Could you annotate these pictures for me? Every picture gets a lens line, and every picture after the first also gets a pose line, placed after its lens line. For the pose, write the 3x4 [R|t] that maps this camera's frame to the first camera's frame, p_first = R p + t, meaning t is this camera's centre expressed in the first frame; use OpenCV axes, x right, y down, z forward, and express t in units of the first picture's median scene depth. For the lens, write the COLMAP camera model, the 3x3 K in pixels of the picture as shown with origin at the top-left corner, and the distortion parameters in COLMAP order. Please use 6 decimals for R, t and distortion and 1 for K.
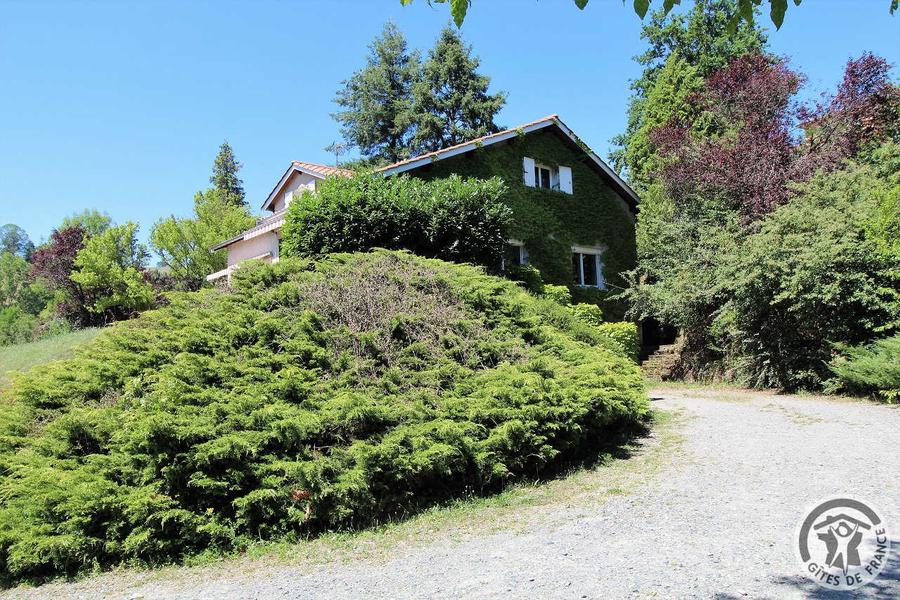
lens RADIAL K [[667.9, 0, 450.3], [0, 667.9, 299.5], [0, 0, 1]] dist [0.012267, 0.003651]
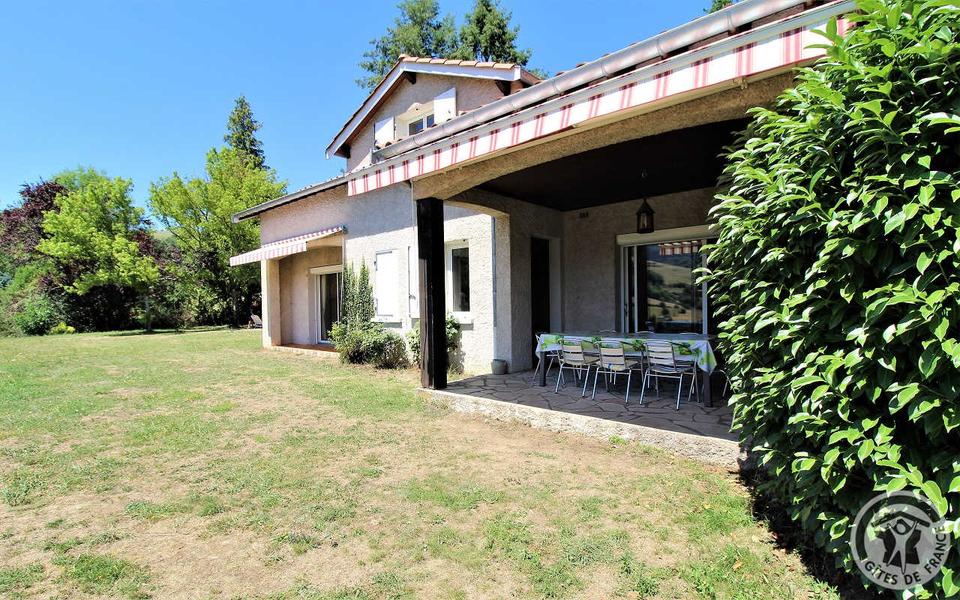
lens RADIAL K [[460.0, 0, 470.8], [0, 460.0, 315.9], [0, 0, 1]] dist [-0.003453, -0.000412]
pose [[0.989124, 0.015198, 0.146299, -0.142371], [-0.032480, 0.992662, 0.116479, -0.030821], [-0.143456, -0.119964, 0.982359, 0.383549]]
